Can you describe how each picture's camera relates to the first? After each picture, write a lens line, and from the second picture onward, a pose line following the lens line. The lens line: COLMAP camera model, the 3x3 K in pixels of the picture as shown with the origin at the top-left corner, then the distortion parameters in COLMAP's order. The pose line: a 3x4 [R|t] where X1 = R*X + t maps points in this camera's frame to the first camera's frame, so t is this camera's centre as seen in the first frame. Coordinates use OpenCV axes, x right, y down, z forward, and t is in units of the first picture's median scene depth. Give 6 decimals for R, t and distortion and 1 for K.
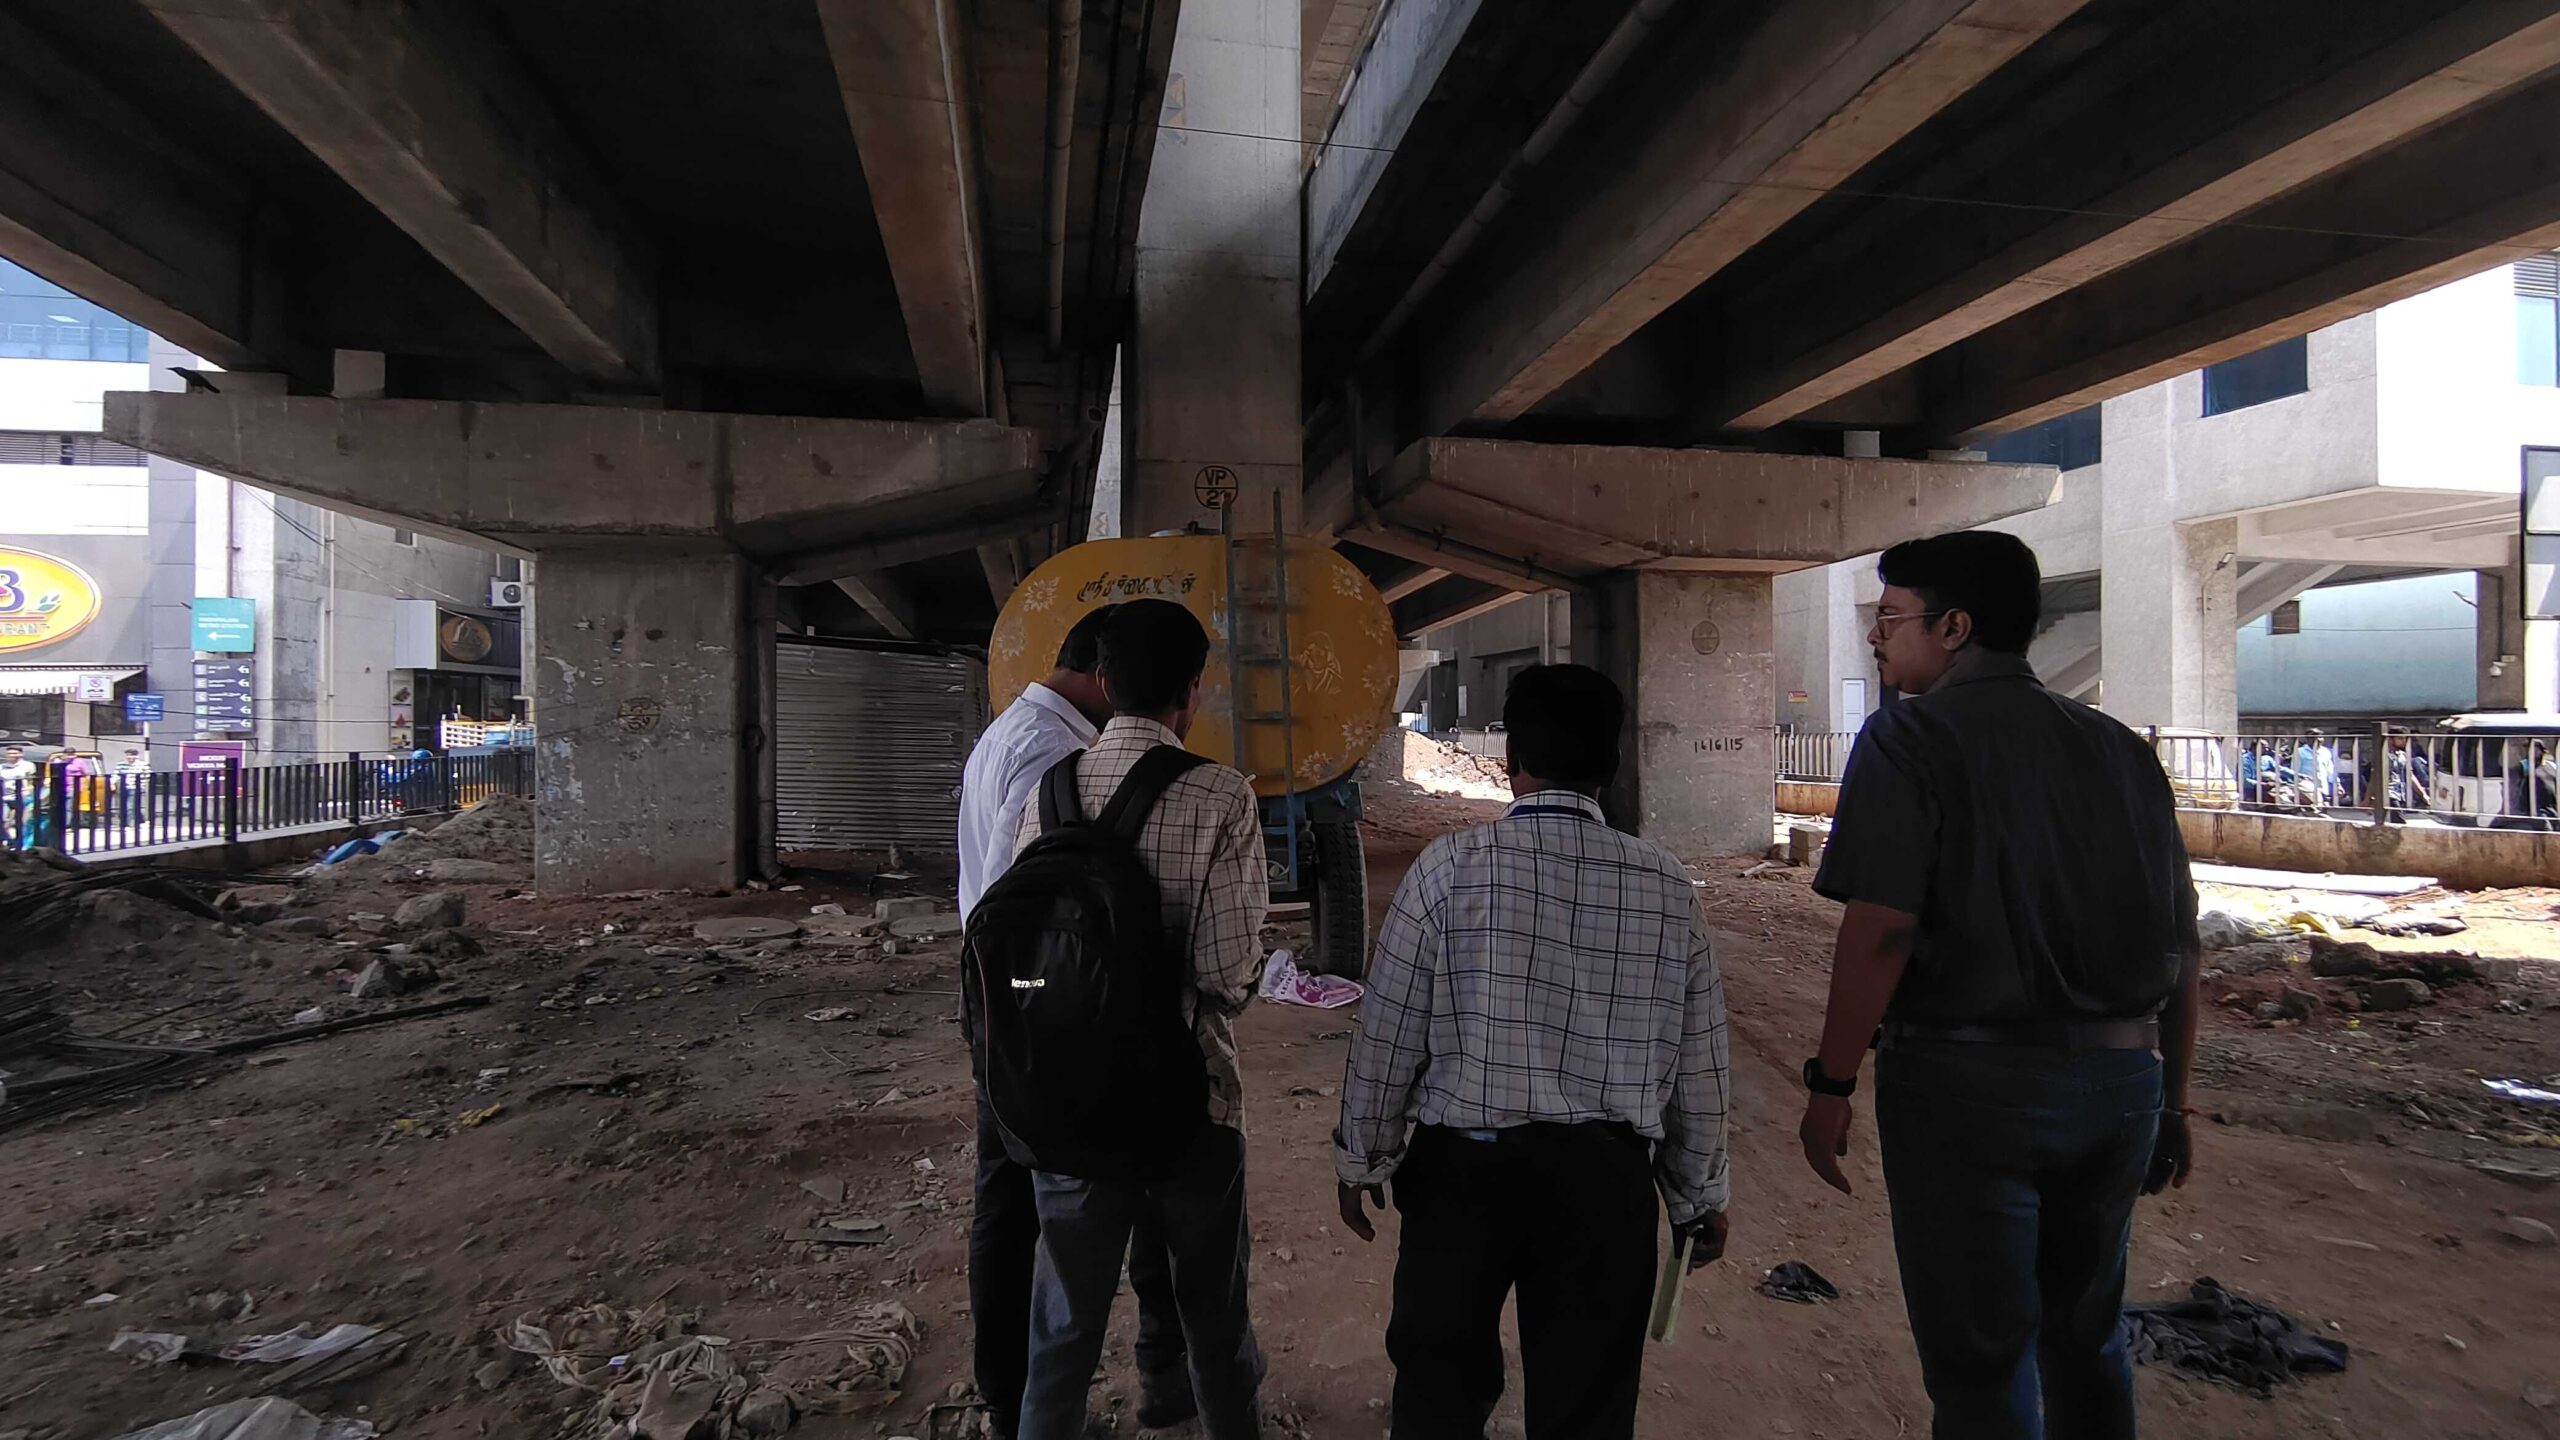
lens RADIAL K [[1232.2, 0, 1277.3], [0, 1232.2, 732.1], [0, 0, 1]] dist [-0.001139, 0.009472]
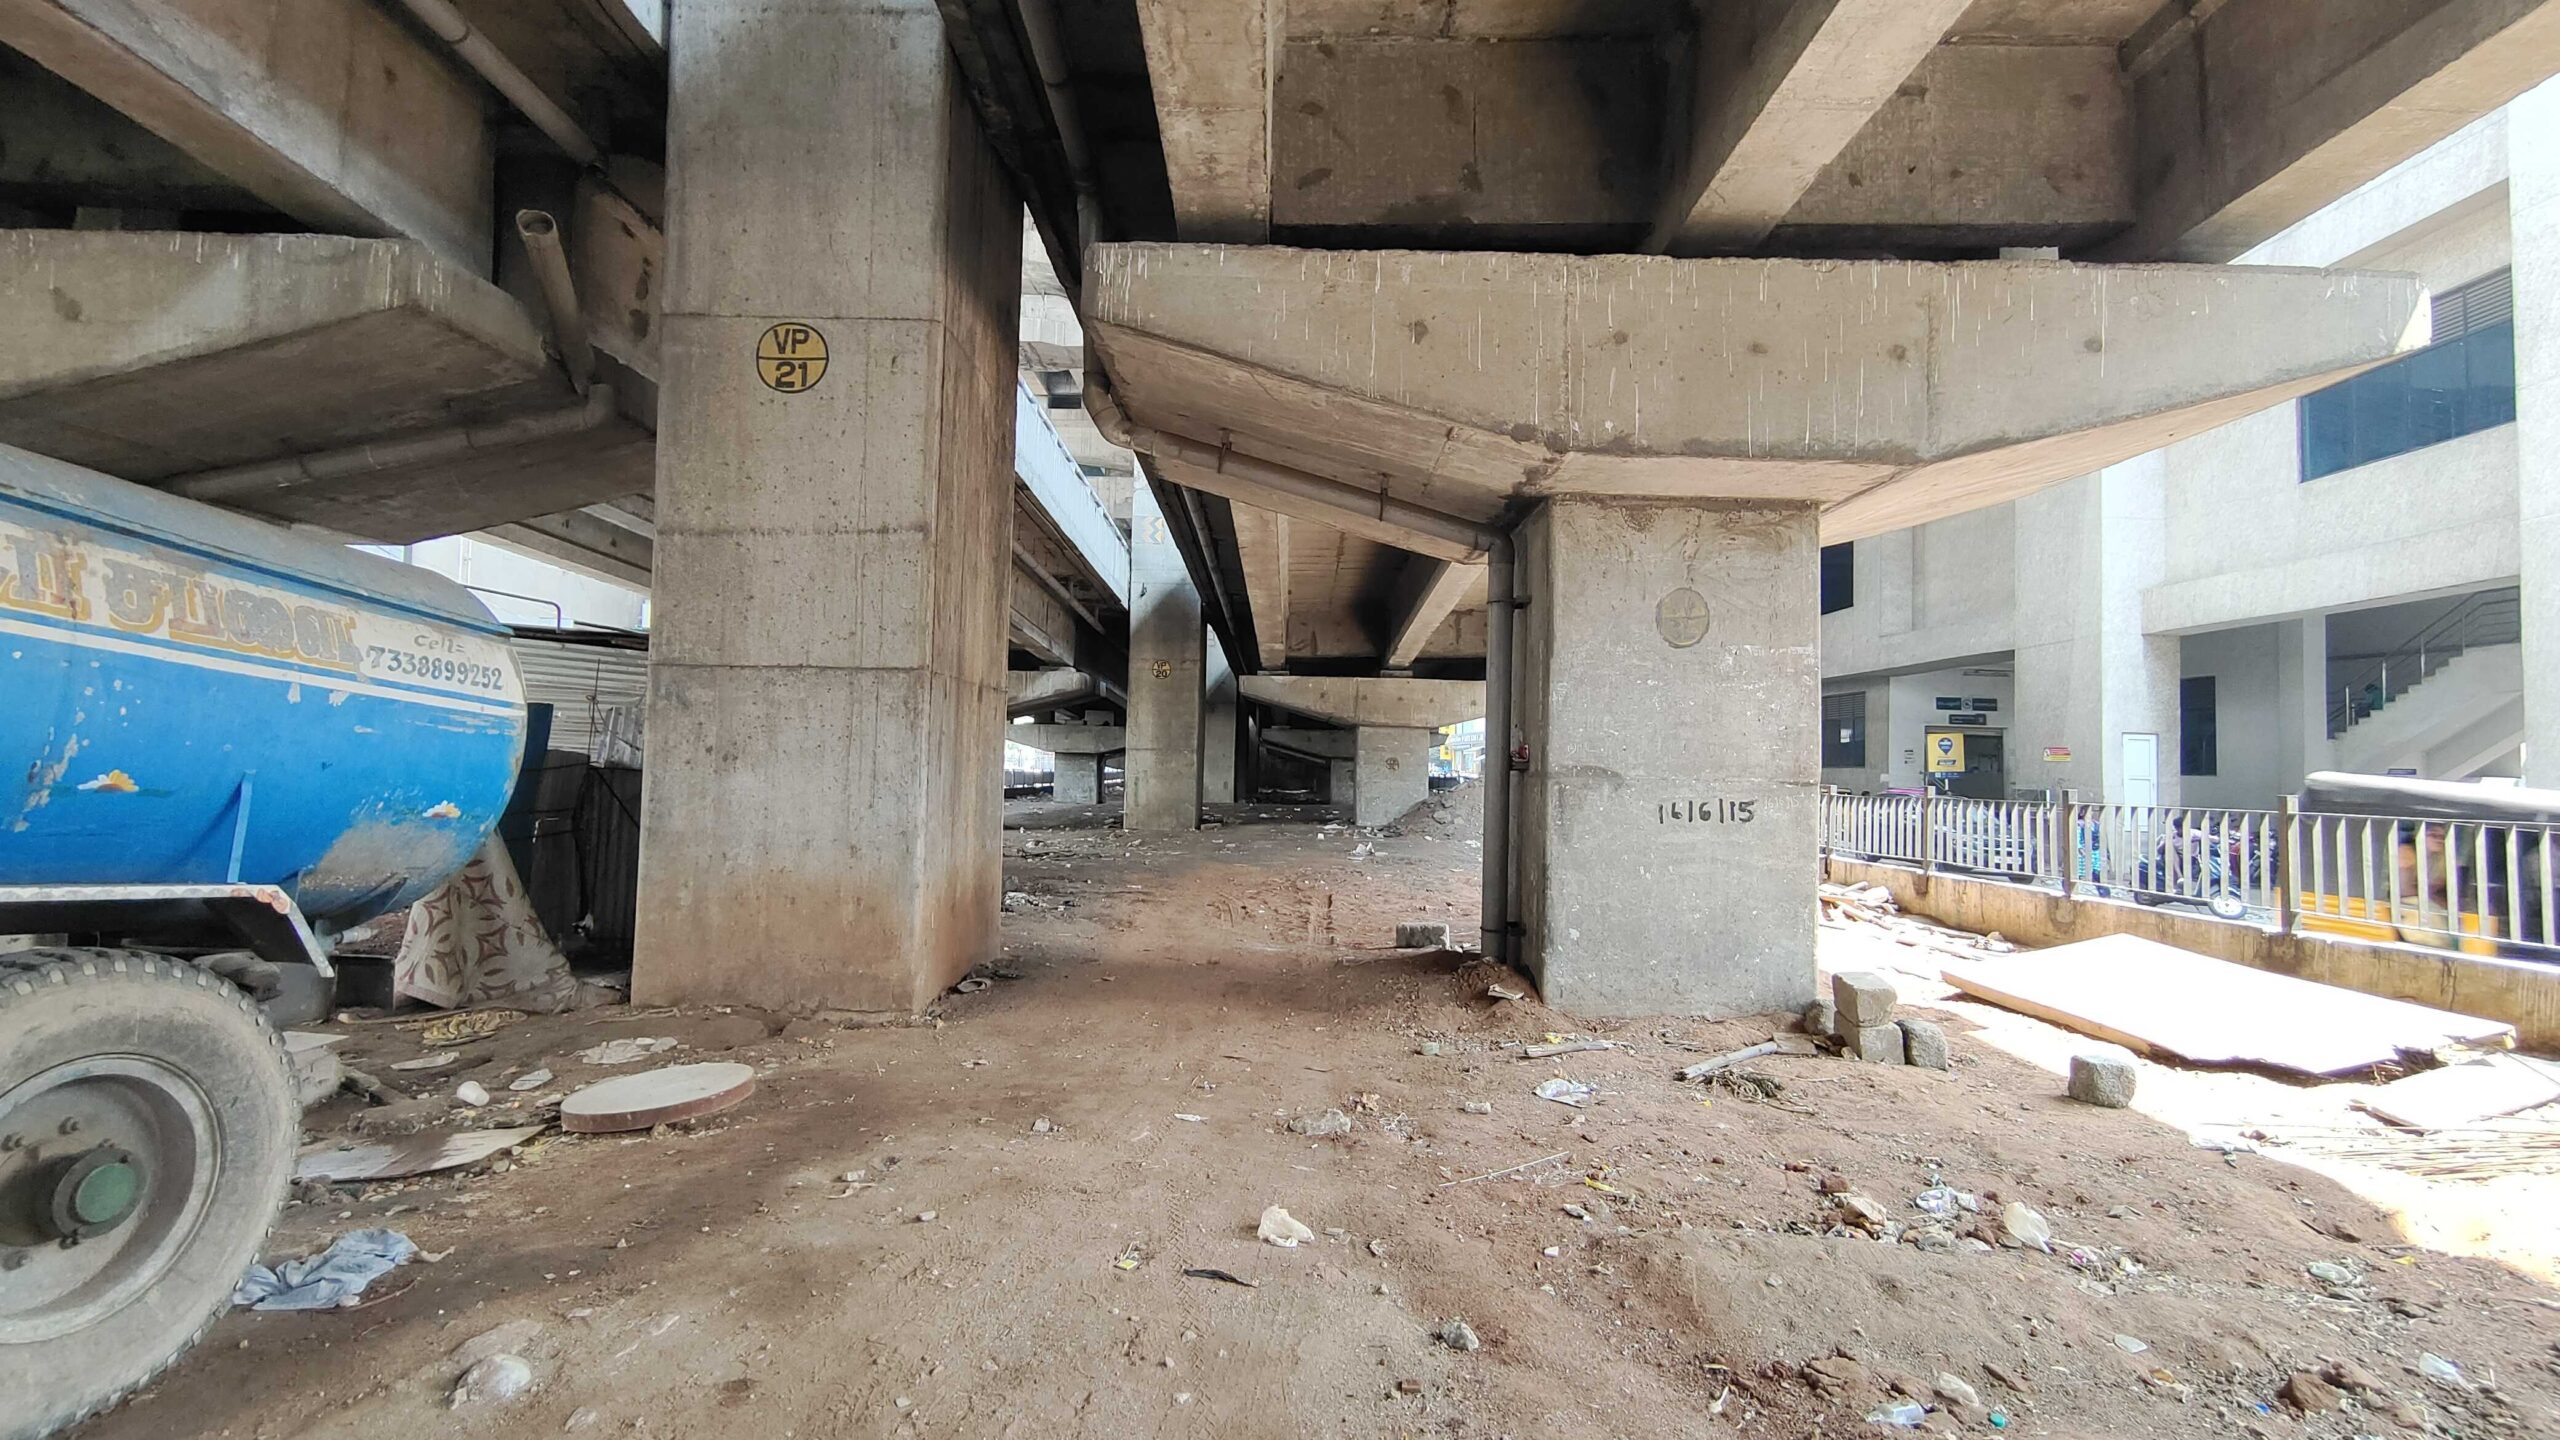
lens RADIAL K [[1230.1, 0, 1268.5], [0, 1230.1, 740.5], [0, 0, 1]] dist [0.007549, 0.000453]
pose [[0.978349, 0.022266, -0.205763, 0.350078], [-0.029273, 0.999088, -0.031070, 0.001808], [0.204883, 0.036420, 0.978109, 0.525457]]
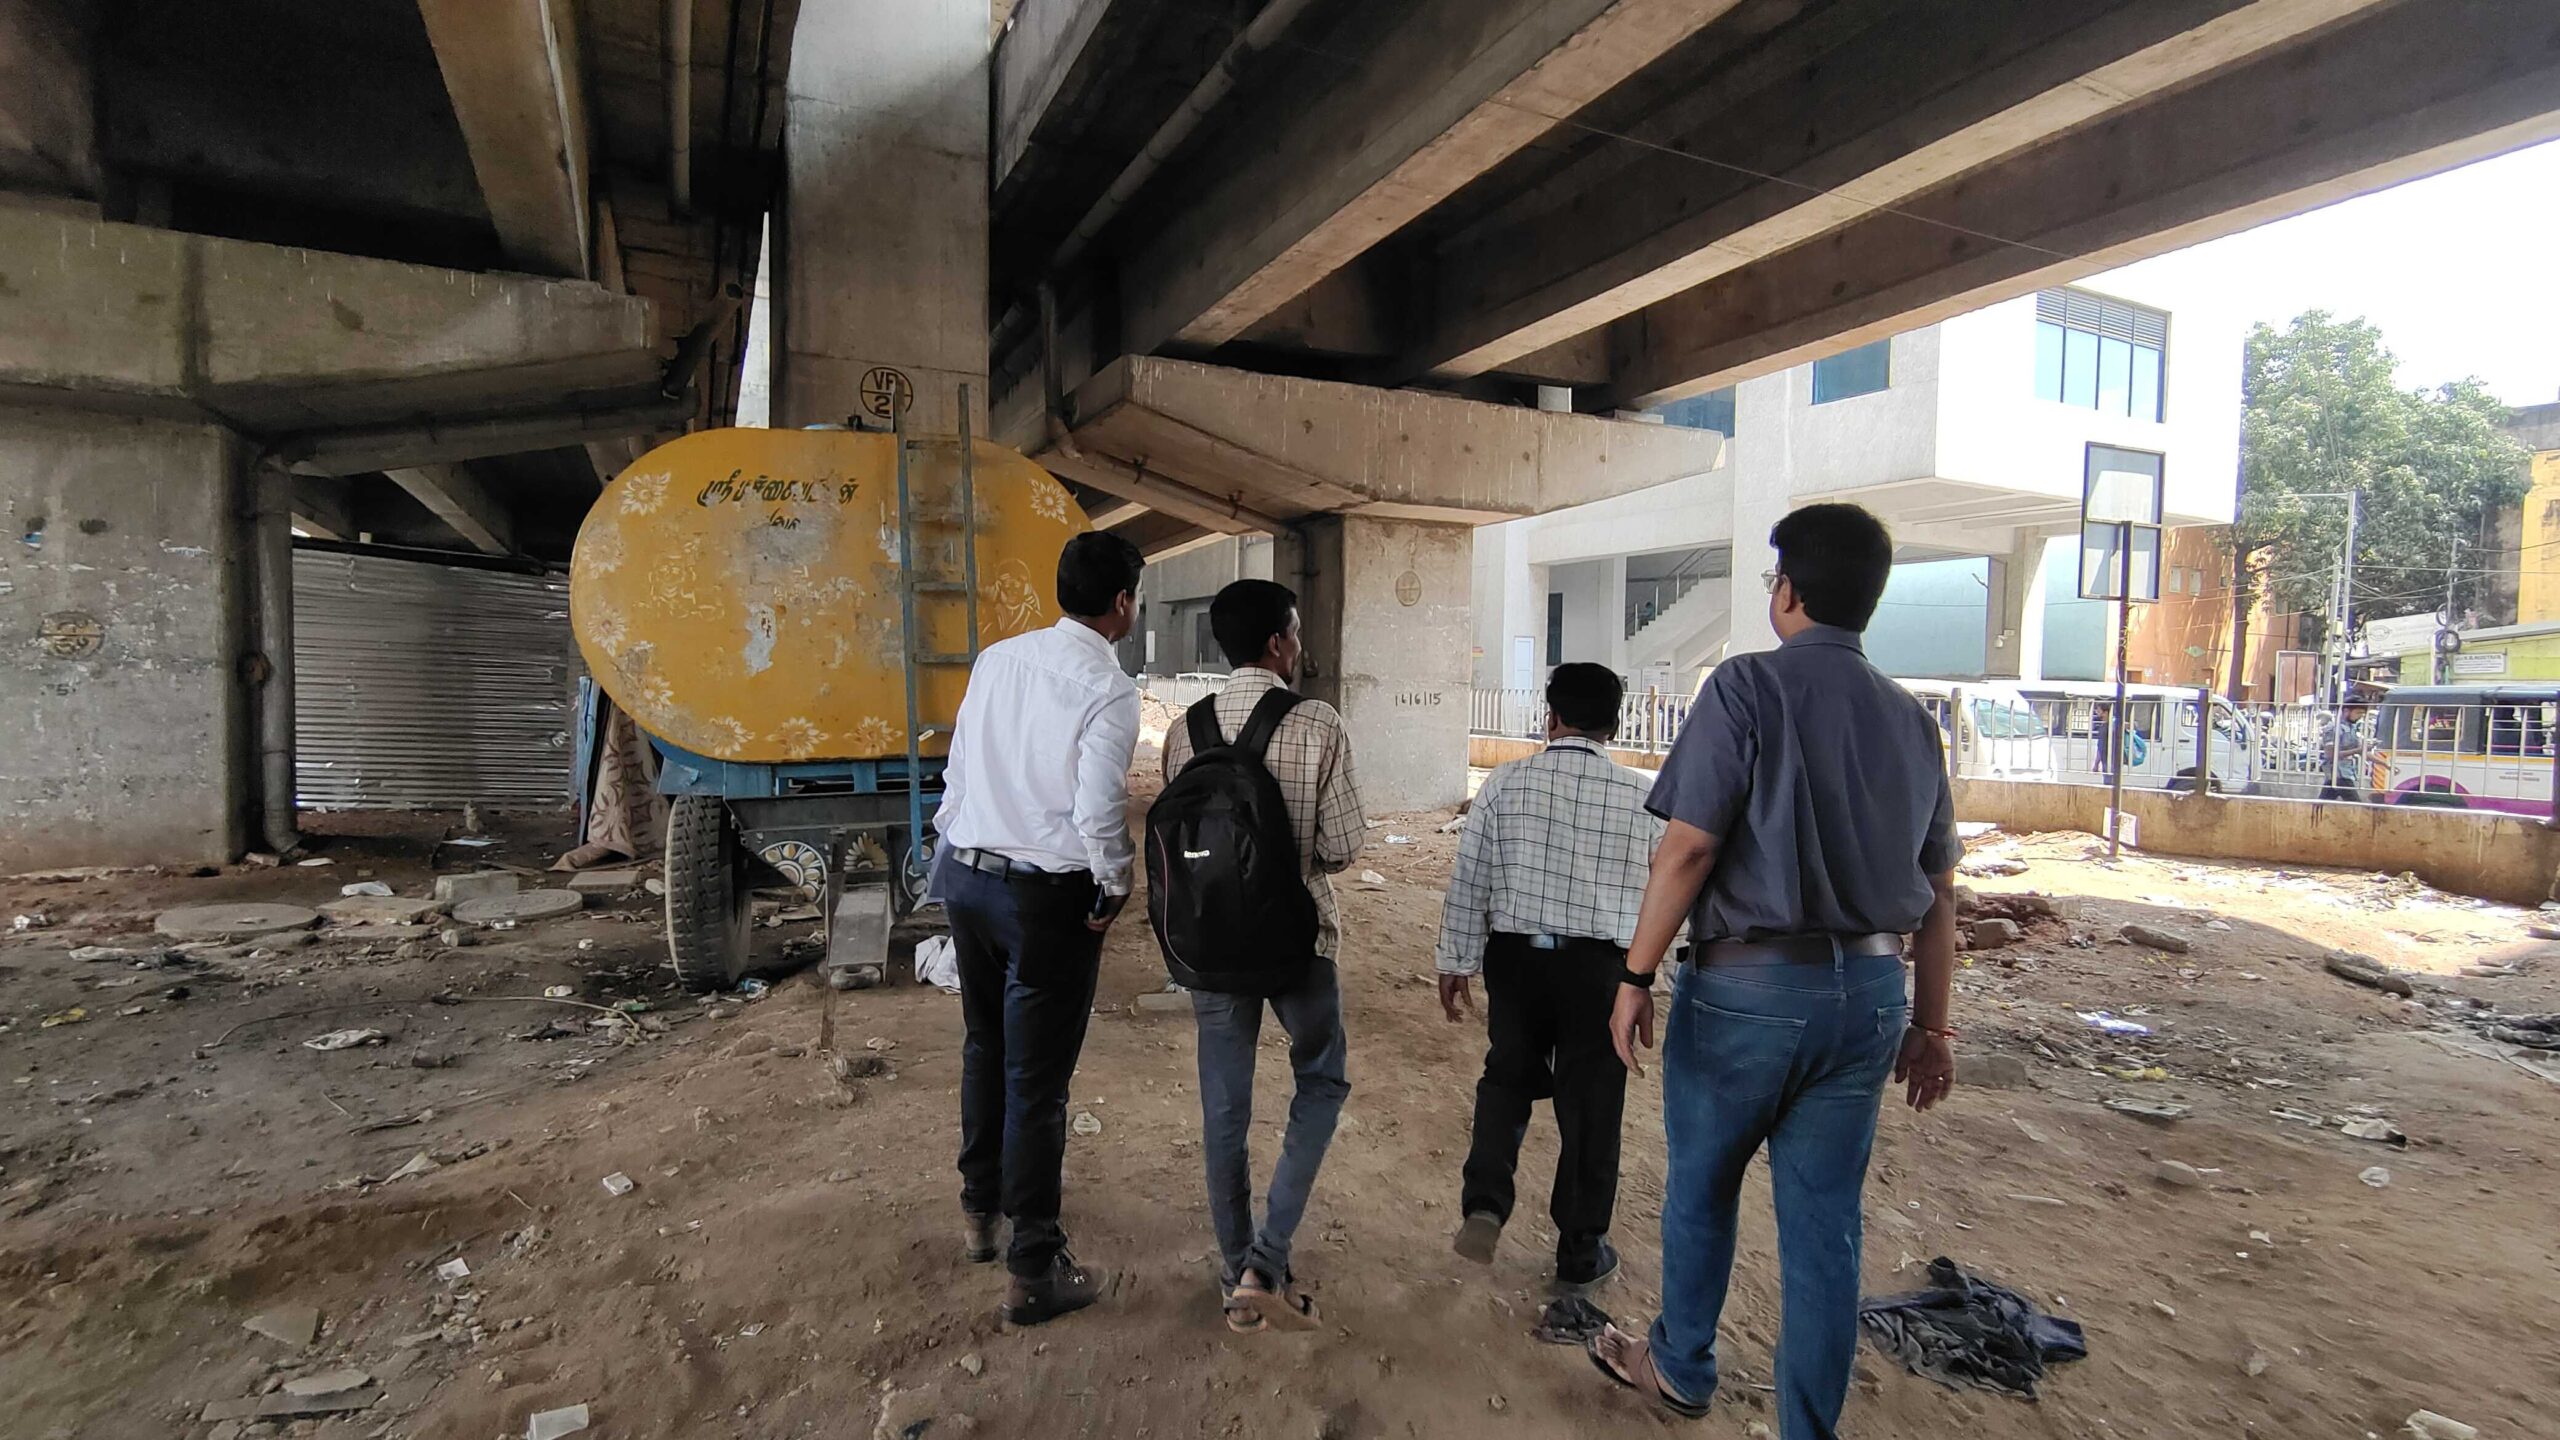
lens RADIAL K [[1232.2, 0, 1277.3], [0, 1232.2, 732.1], [0, 0, 1]] dist [-0.001139, 0.009472]
pose [[0.966578, 0.008791, 0.256223, -0.004112], [-0.020187, 0.998919, 0.041881, -0.001678], [-0.255578, -0.045654, 0.965710, 0.093833]]
